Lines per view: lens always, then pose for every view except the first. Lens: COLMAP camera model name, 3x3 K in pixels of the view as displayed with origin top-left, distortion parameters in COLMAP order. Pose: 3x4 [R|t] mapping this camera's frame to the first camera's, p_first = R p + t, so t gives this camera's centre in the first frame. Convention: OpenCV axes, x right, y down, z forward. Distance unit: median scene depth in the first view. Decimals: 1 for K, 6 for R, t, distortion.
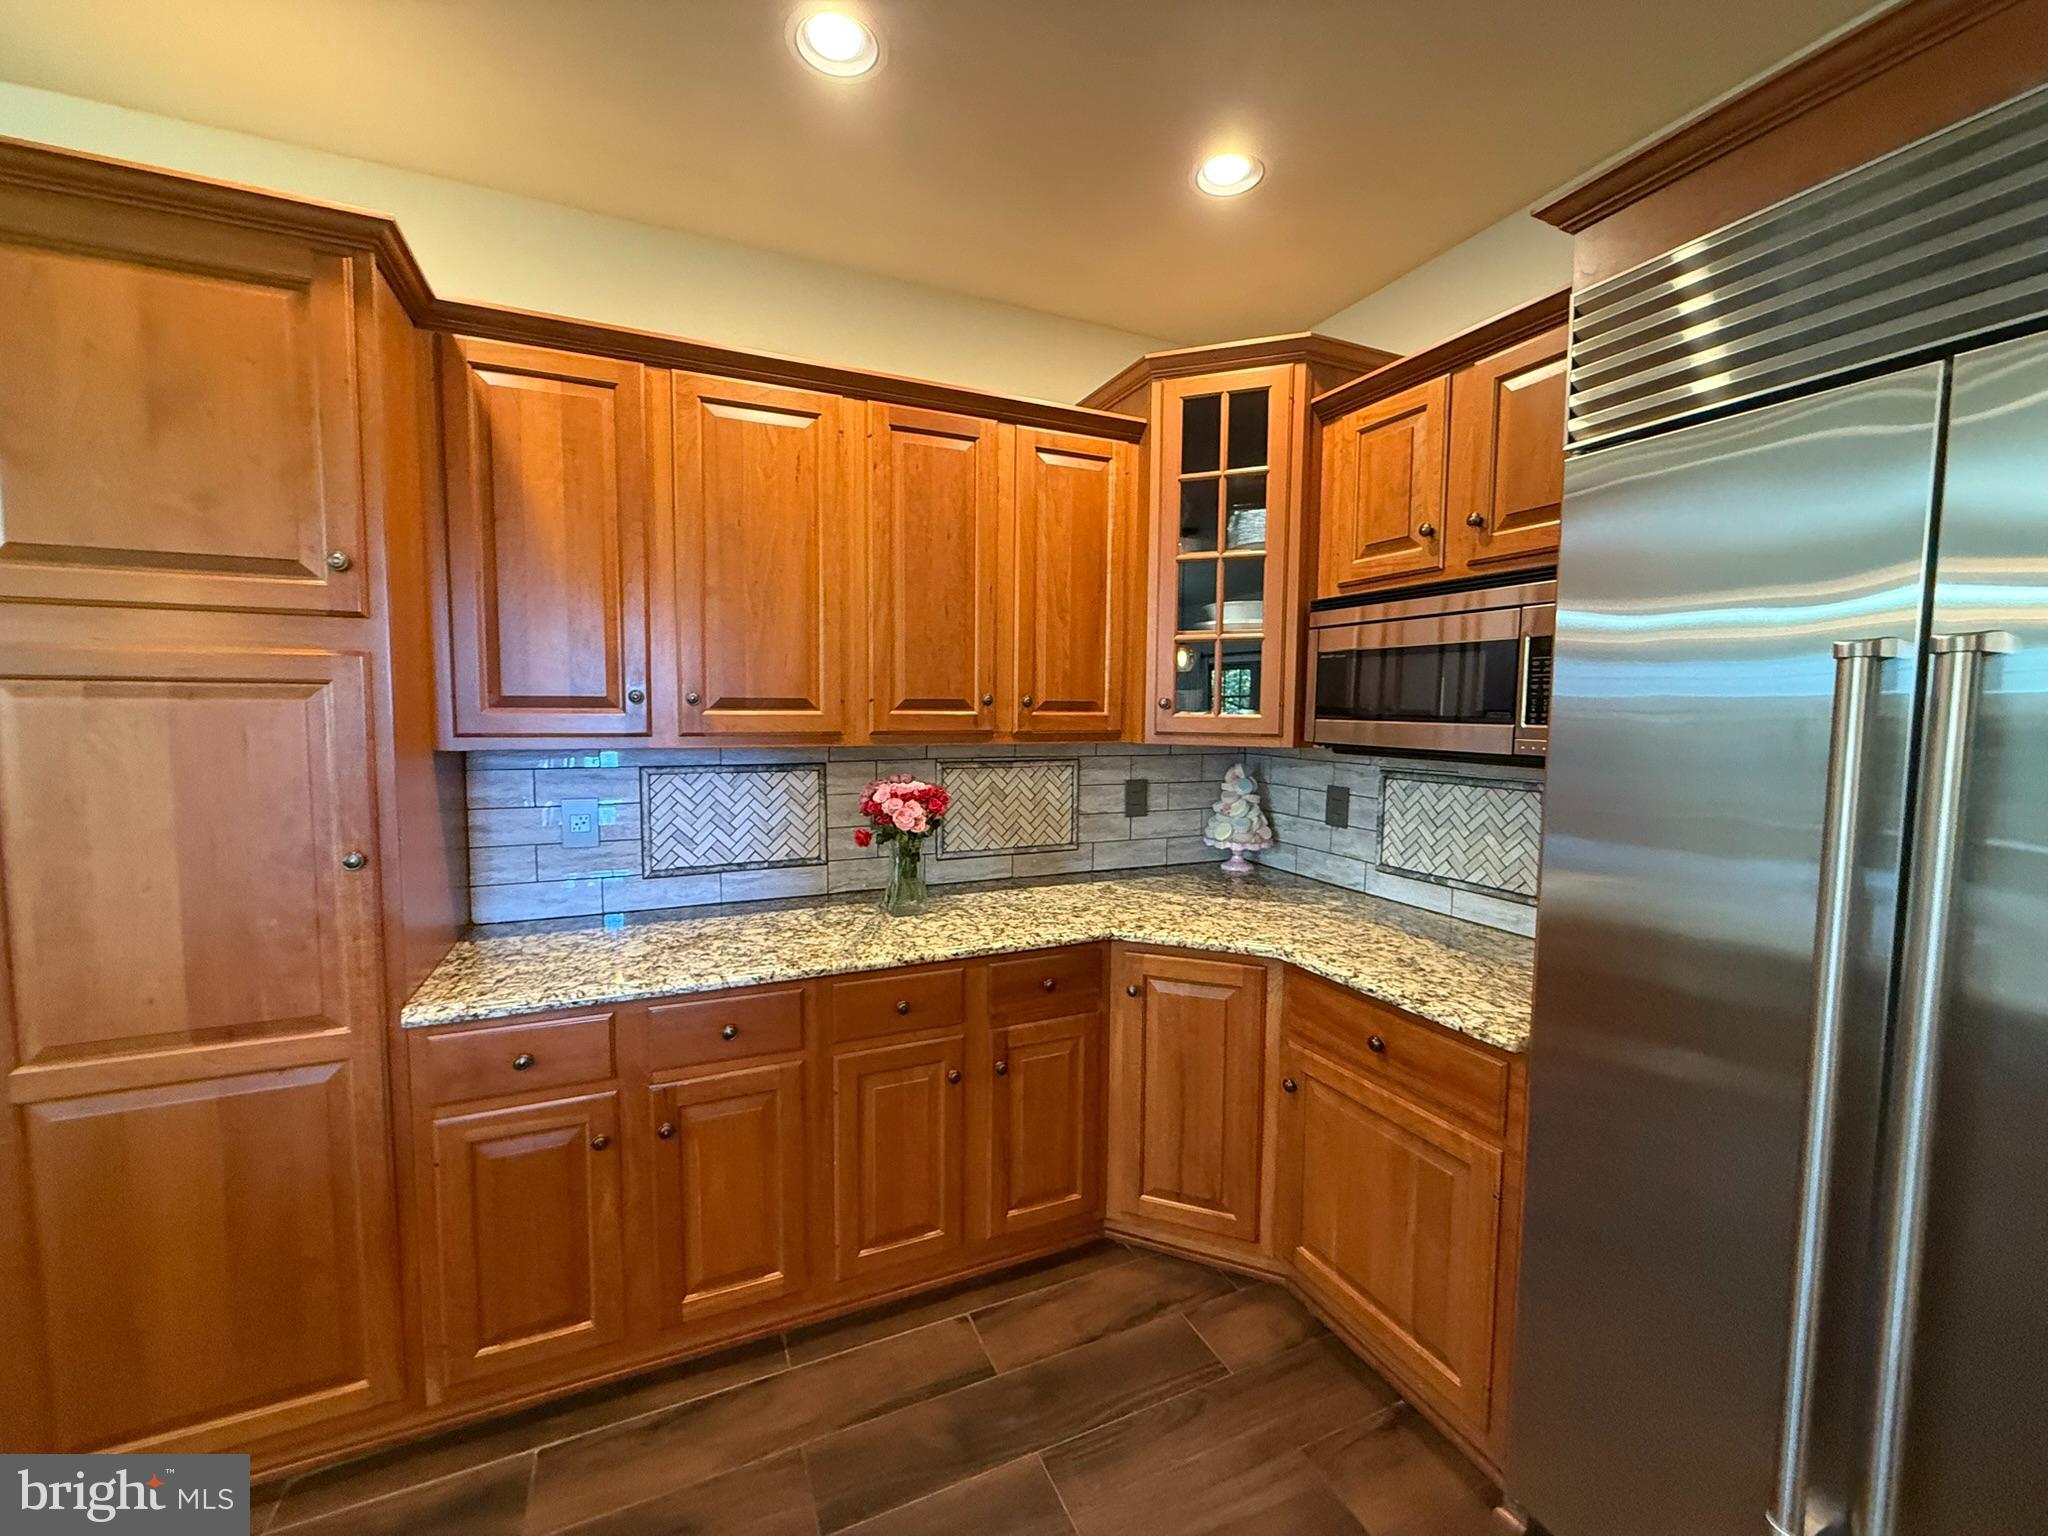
lens RADIAL K [[814.6, 0, 1018.9], [0, 814.6, 761.6], [0, 0, 1]] dist [-0.001168, 0.000240]
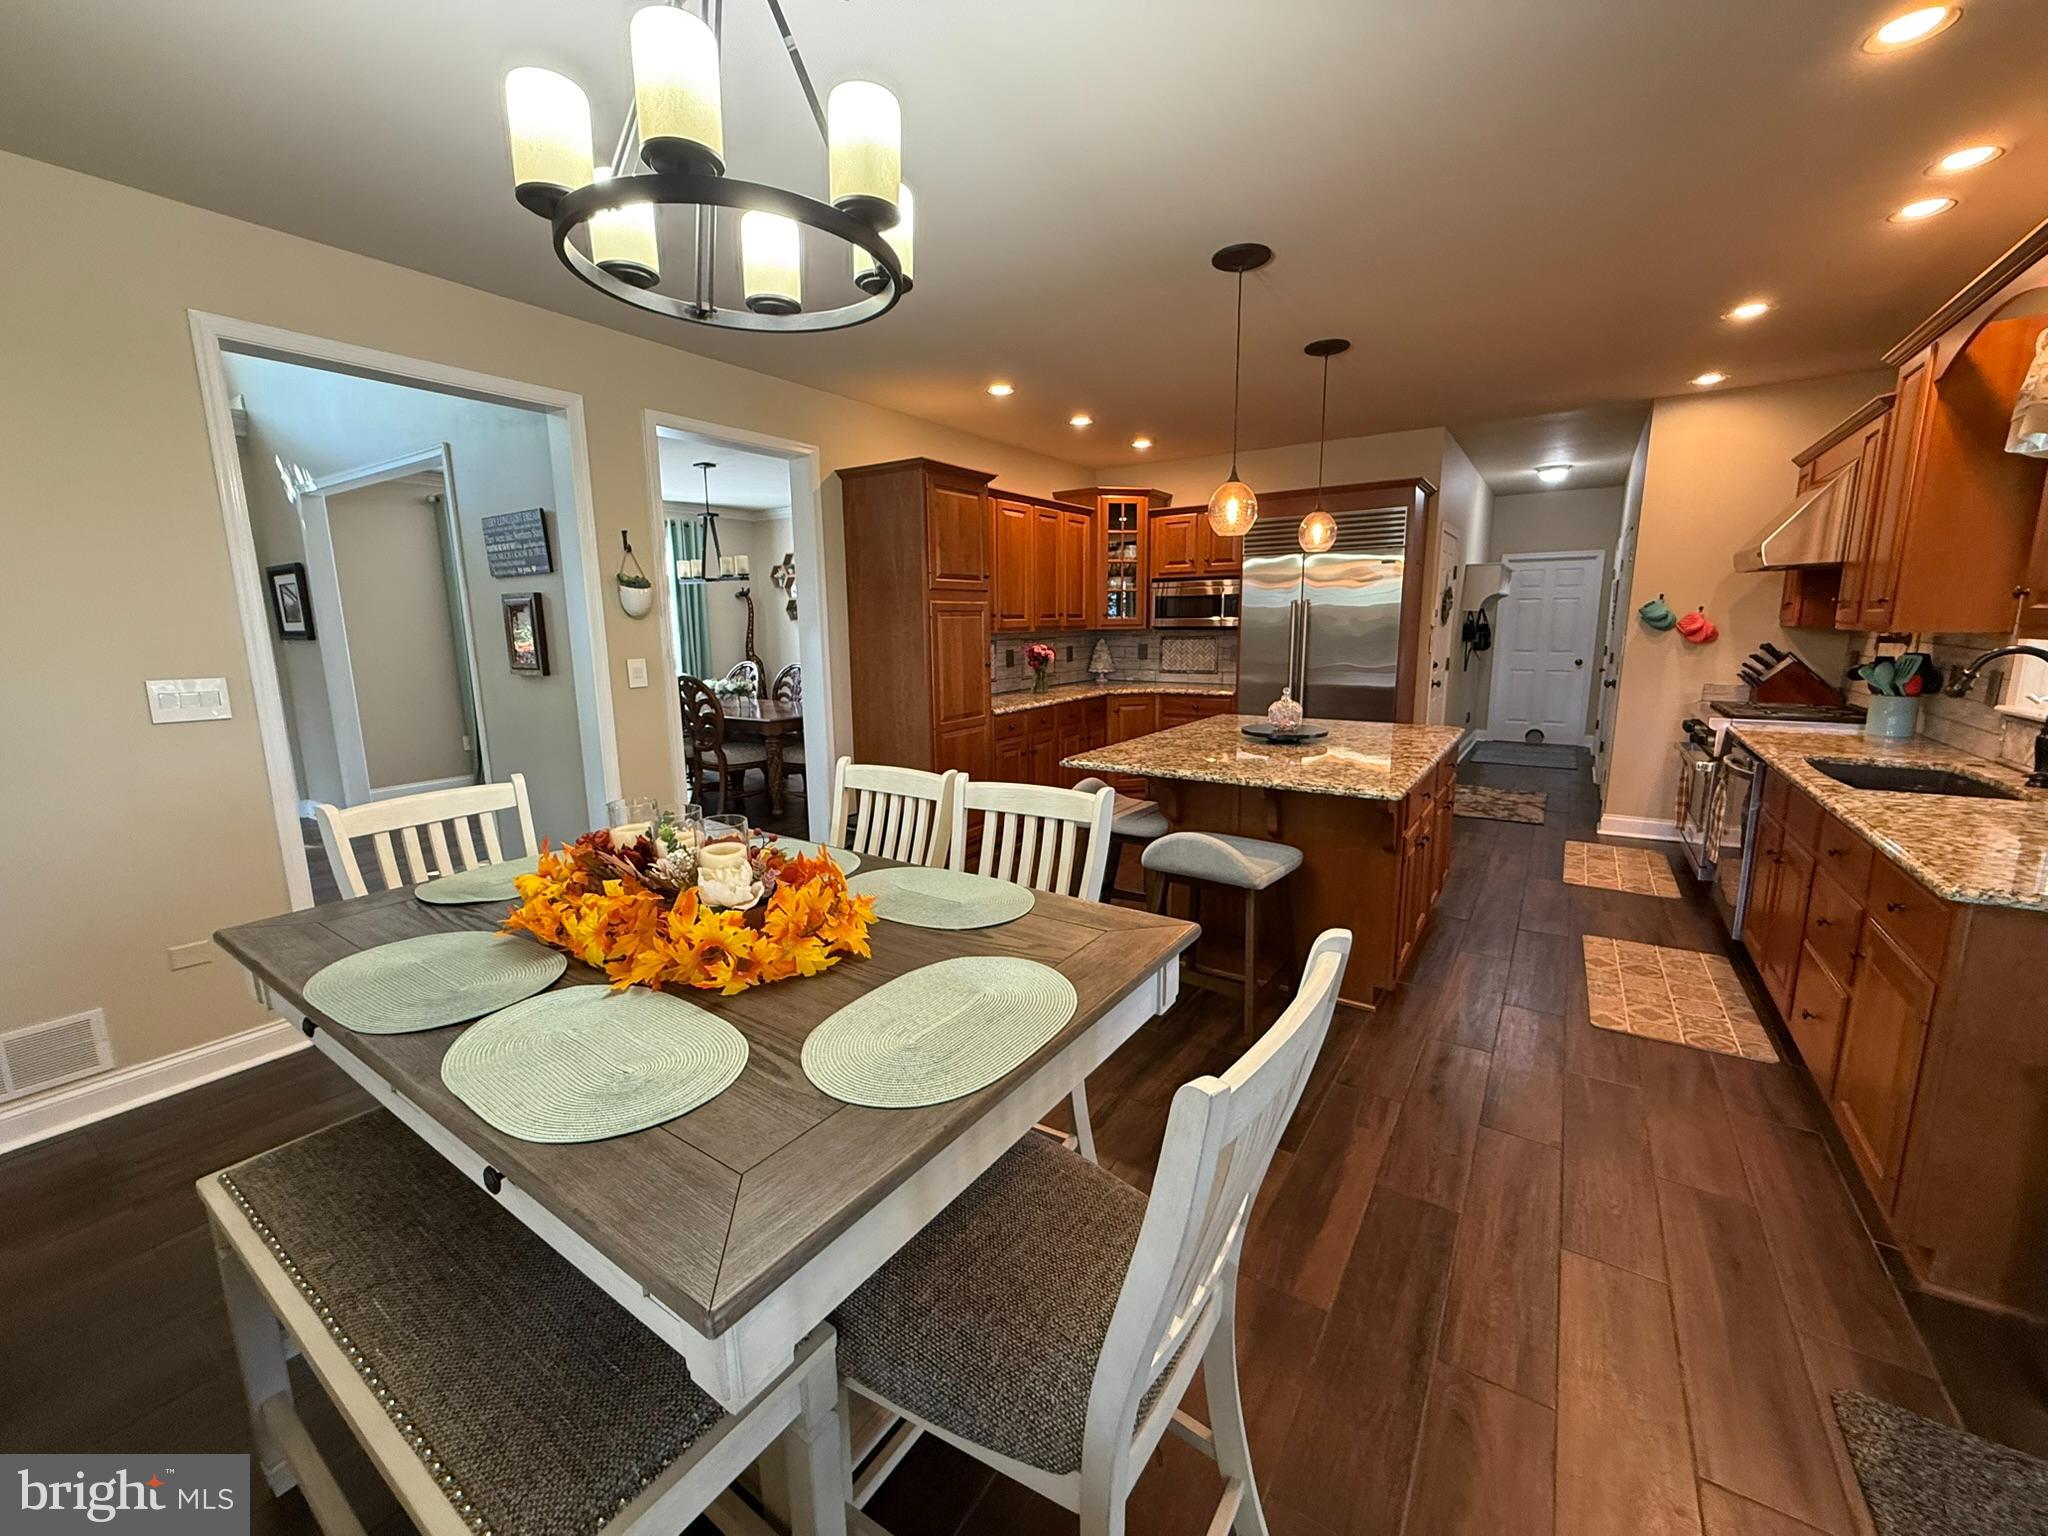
lens RADIAL K [[814.6, 0, 1019.3], [0, 814.6, 764.4], [0, 0, 1]] dist [-0.001168, 0.000240]
pose [[0.846290, -0.113324, 0.520529, -1.657801], [0.056386, 0.990678, 0.124007, 0.078789], [-0.529730, -0.075595, 0.844791, -1.297498]]
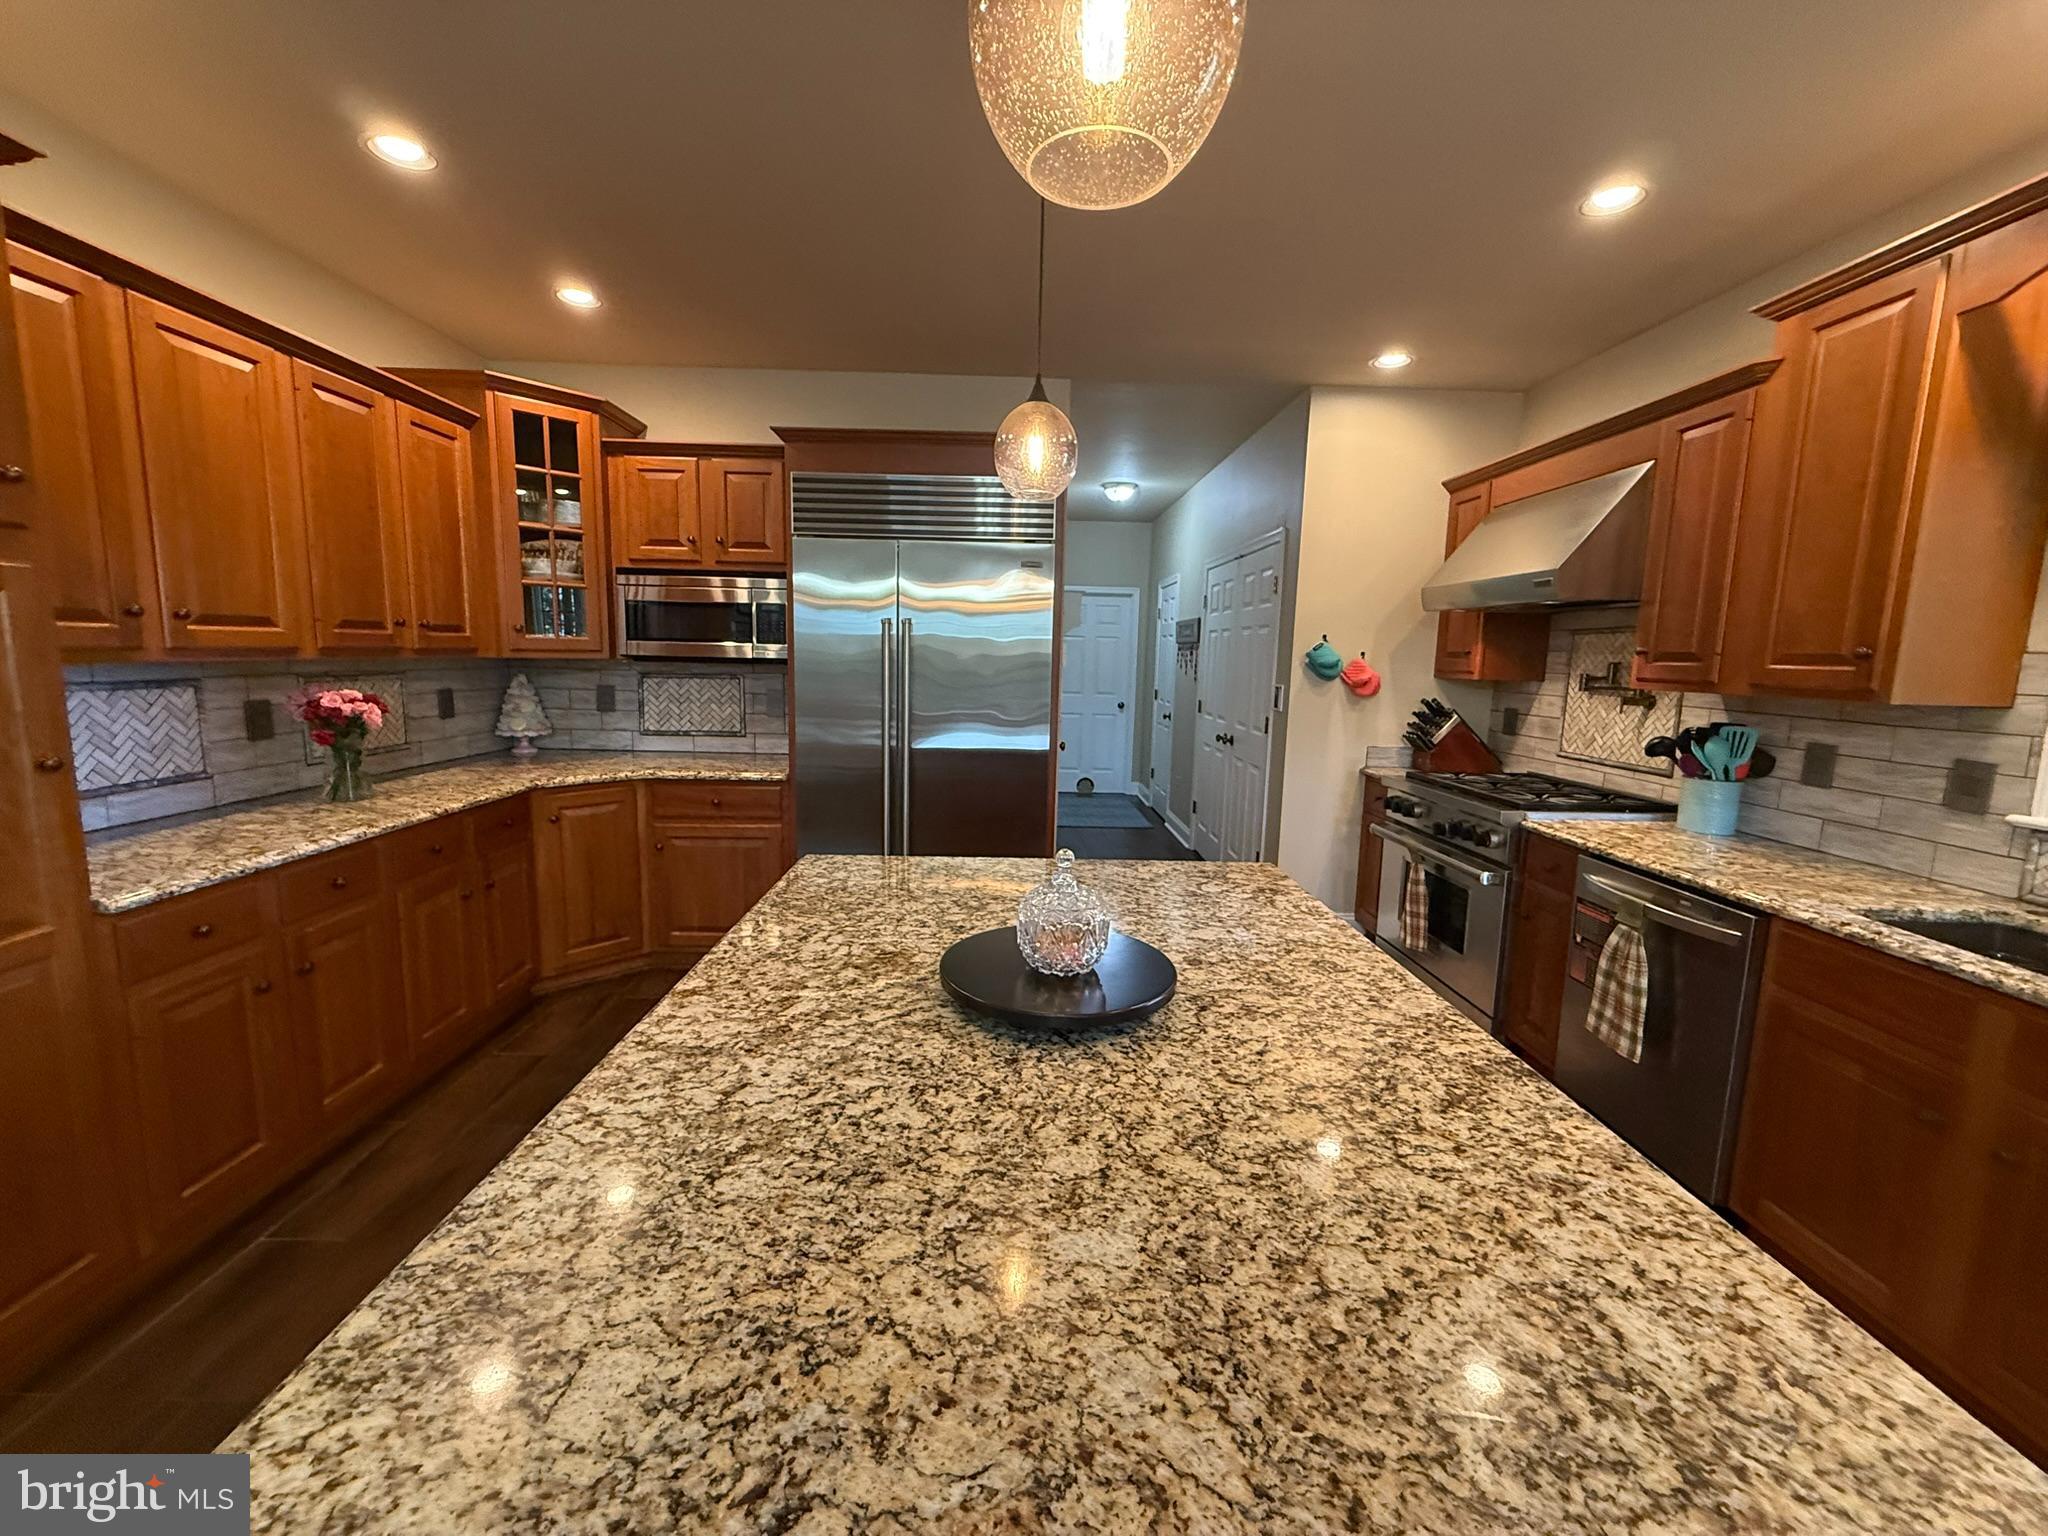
lens RADIAL K [[814.6, 0, 1019.1], [0, 814.6, 764.5], [0, 0, 1]] dist [-0.001168, 0.000240]
pose [[0.386736, -0.126928, 0.913414, -0.849010], [0.041792, 0.991877, 0.120136, 0.031283], [-0.921243, -0.008287, 0.388900, -0.371056]]
